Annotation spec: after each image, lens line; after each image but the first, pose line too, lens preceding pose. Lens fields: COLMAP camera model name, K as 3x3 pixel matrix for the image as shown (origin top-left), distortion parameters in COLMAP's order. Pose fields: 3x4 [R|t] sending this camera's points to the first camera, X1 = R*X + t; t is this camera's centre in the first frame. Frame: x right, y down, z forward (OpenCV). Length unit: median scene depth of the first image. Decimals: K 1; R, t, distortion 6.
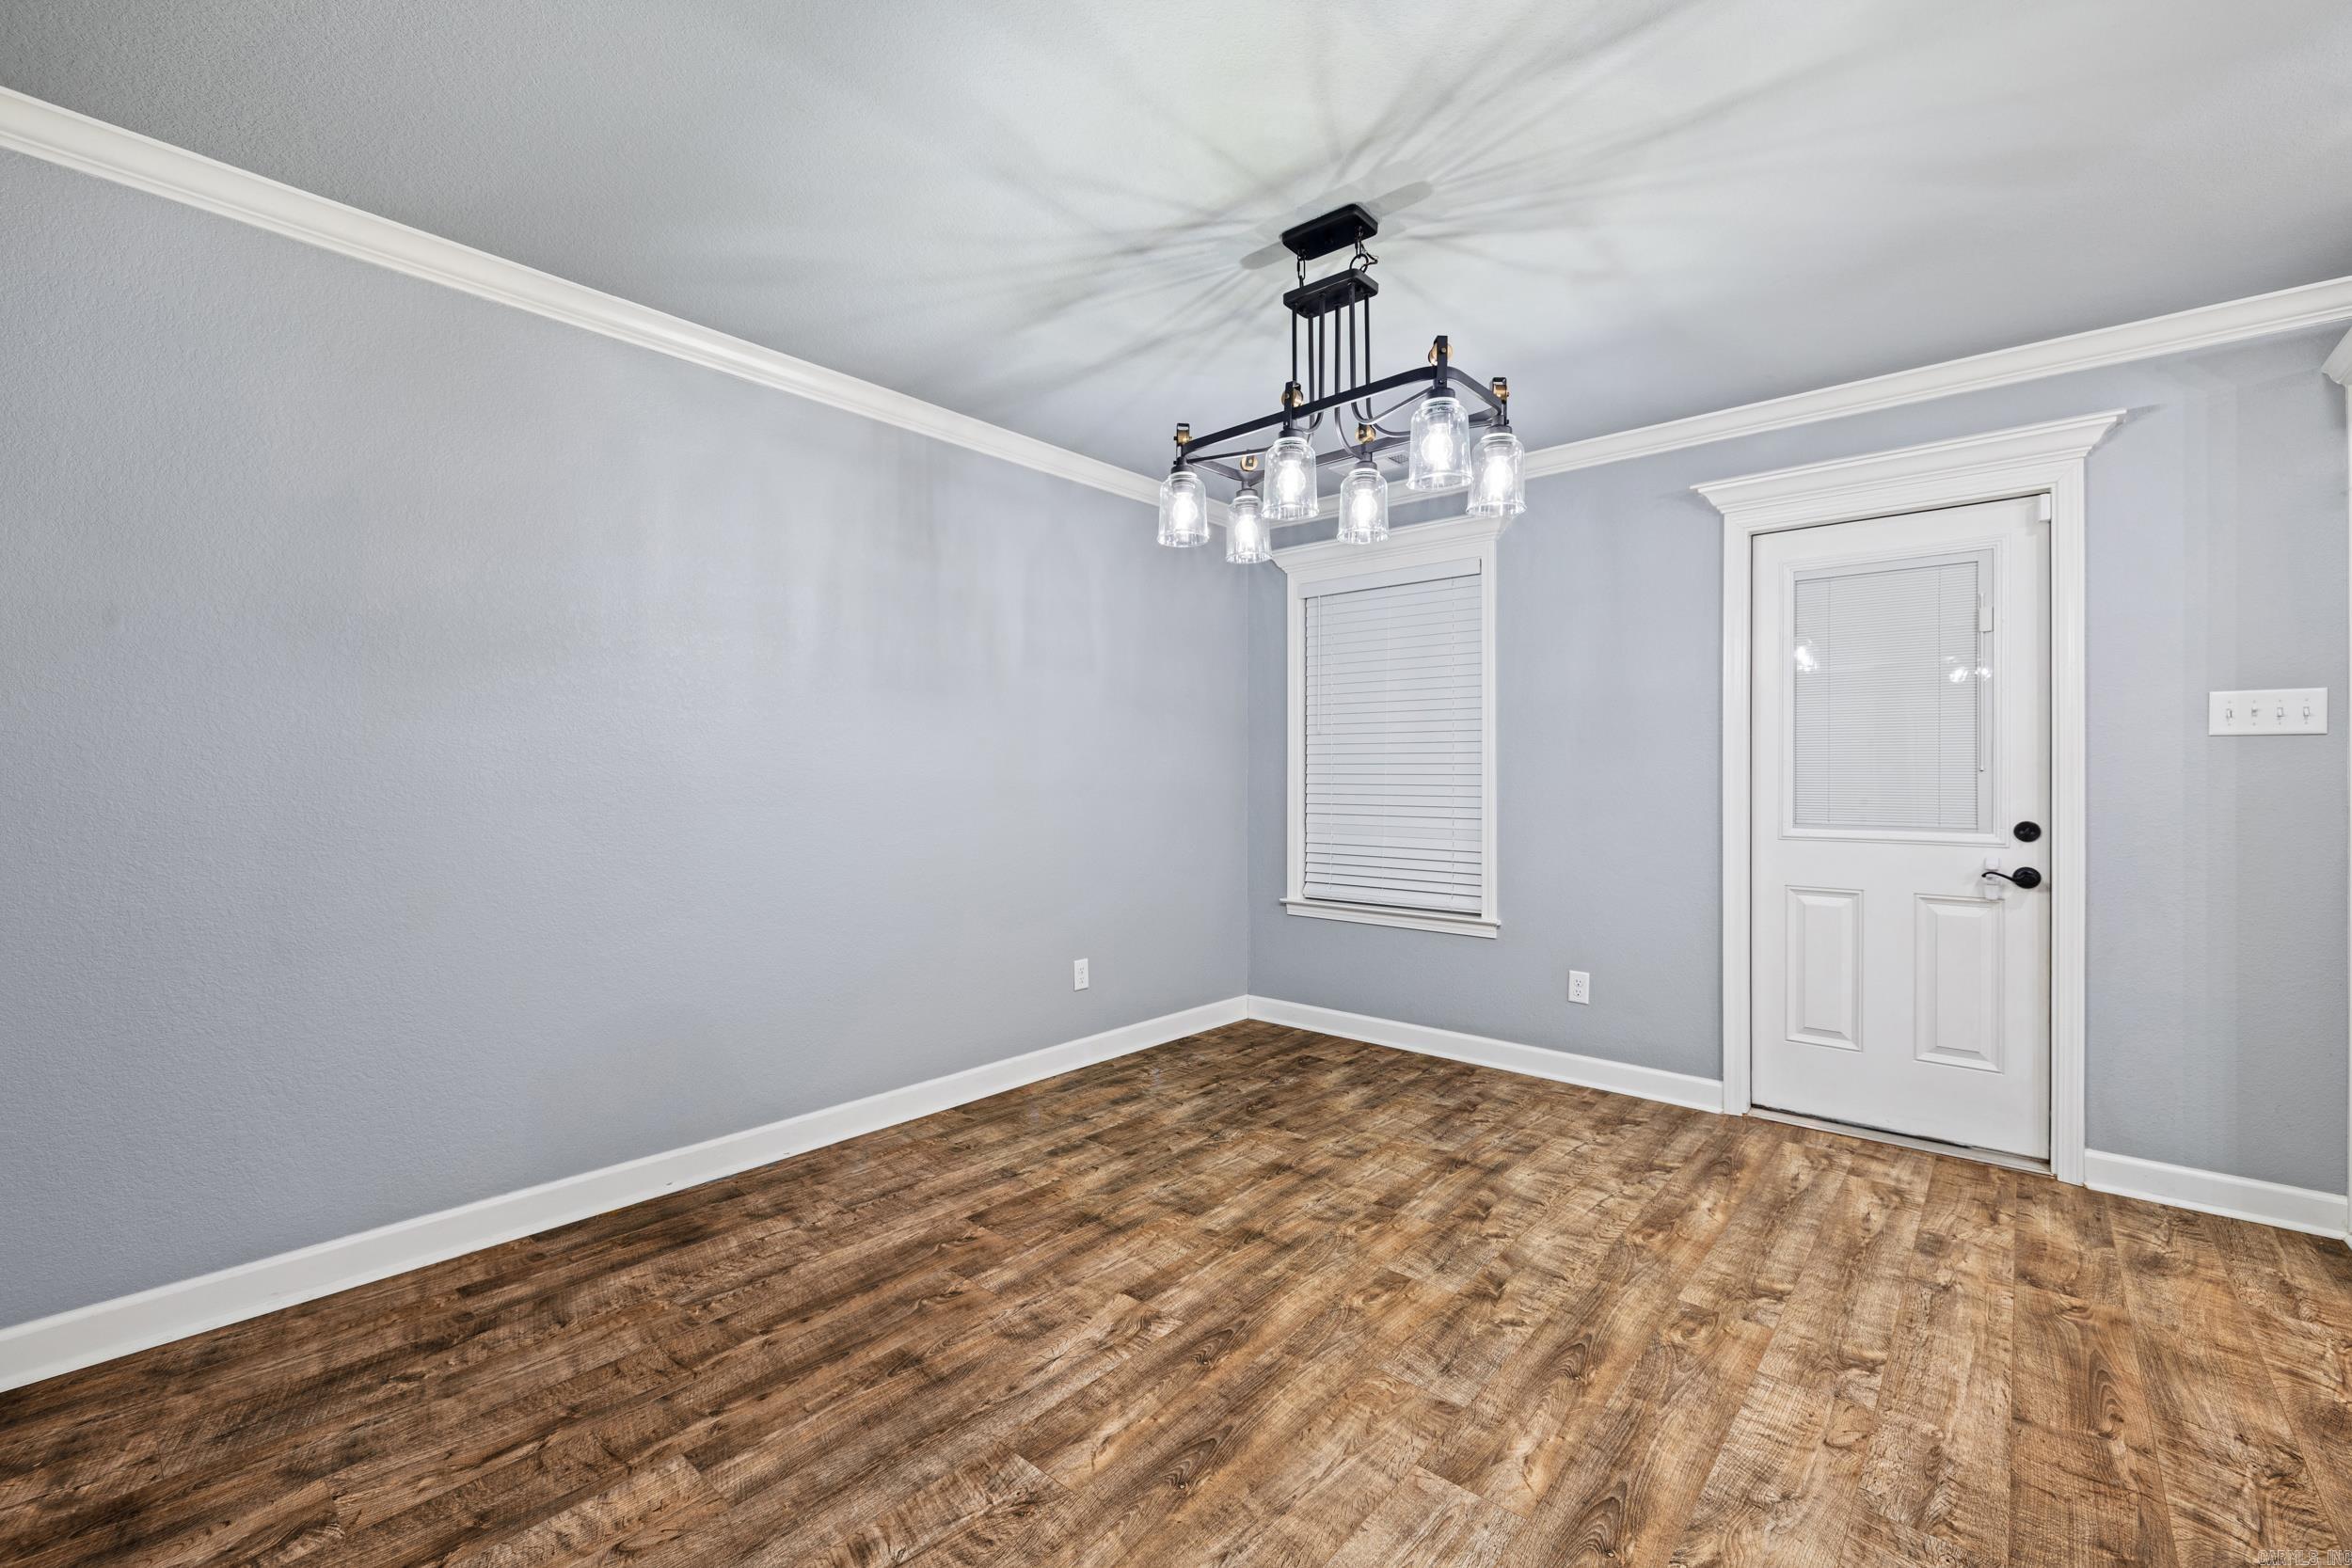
lens RADIAL K [[988.0, 0, 1172.9], [0, 988.0, 772.4], [0, 0, 1]] dist [0.000230, -0.000384]
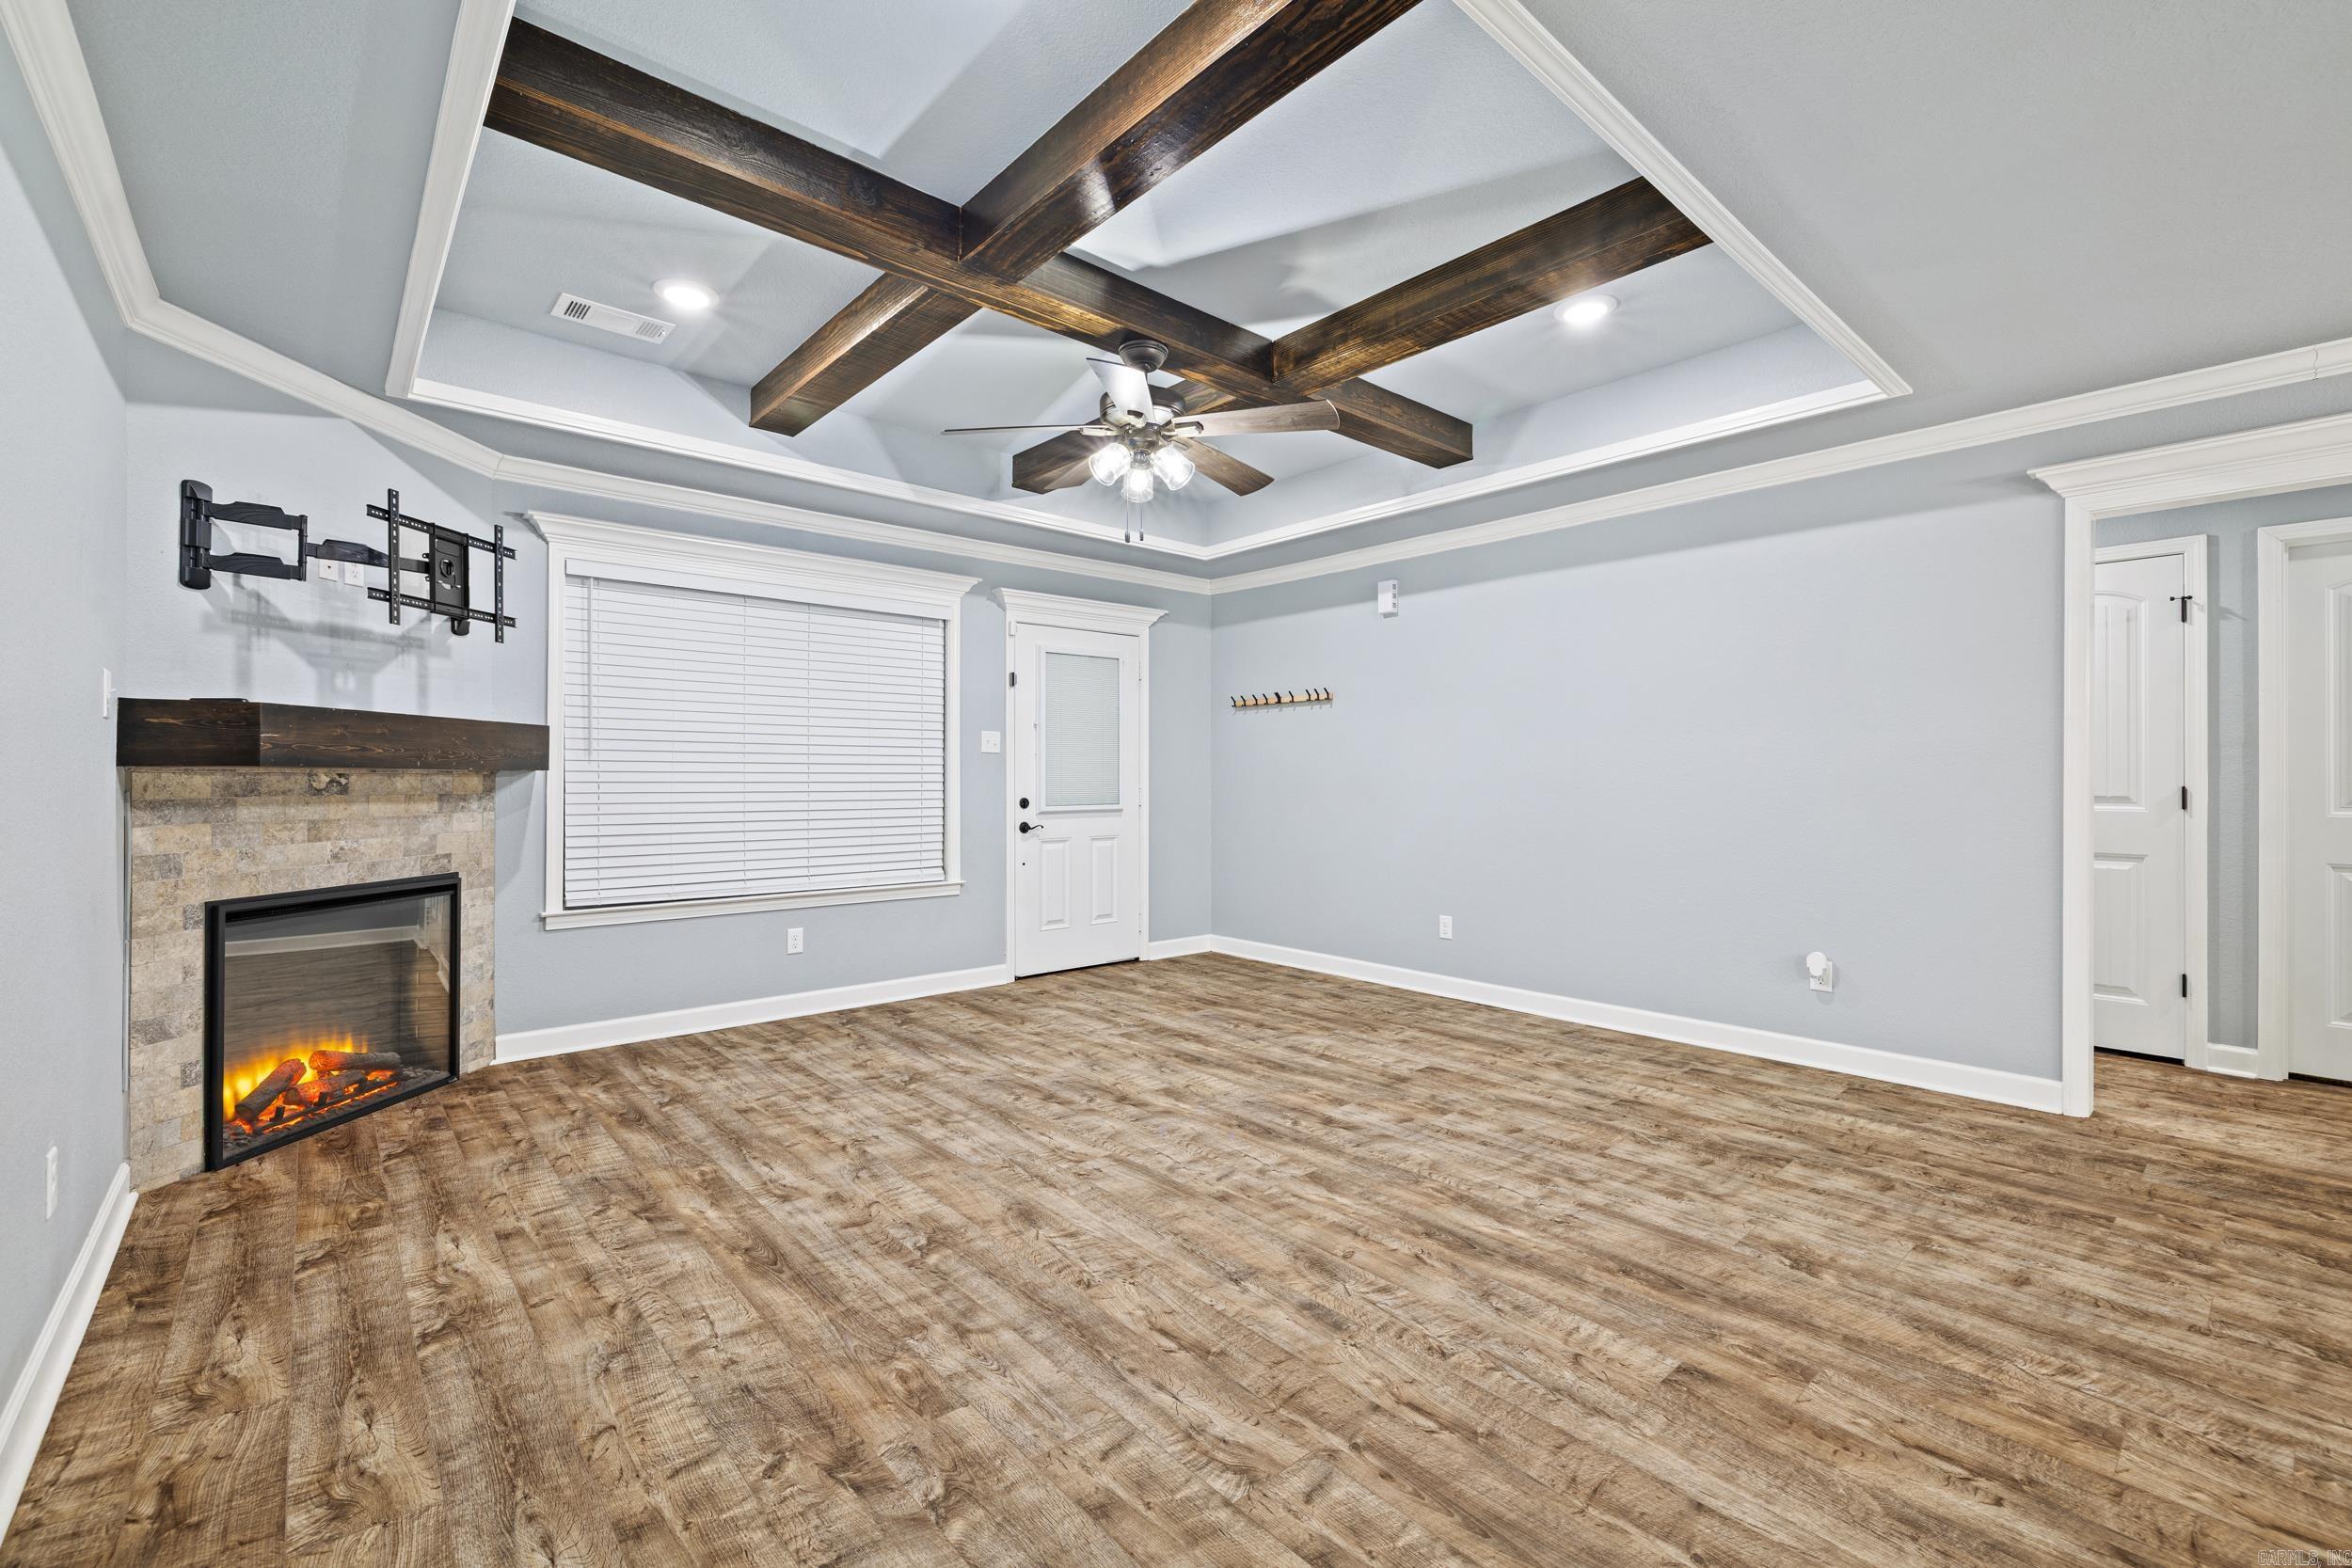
lens RADIAL K [[988.0, 0, 1163.2], [0, 988.0, 780.1], [0, 0, 1]] dist [0.000230, -0.000384]
pose [[-0.136095, 0.001903, -0.990694, 1.744852], [0.010200, 0.999948, 0.000519, 0.015106], [0.990643, -0.010034, -0.136107, 0.926150]]
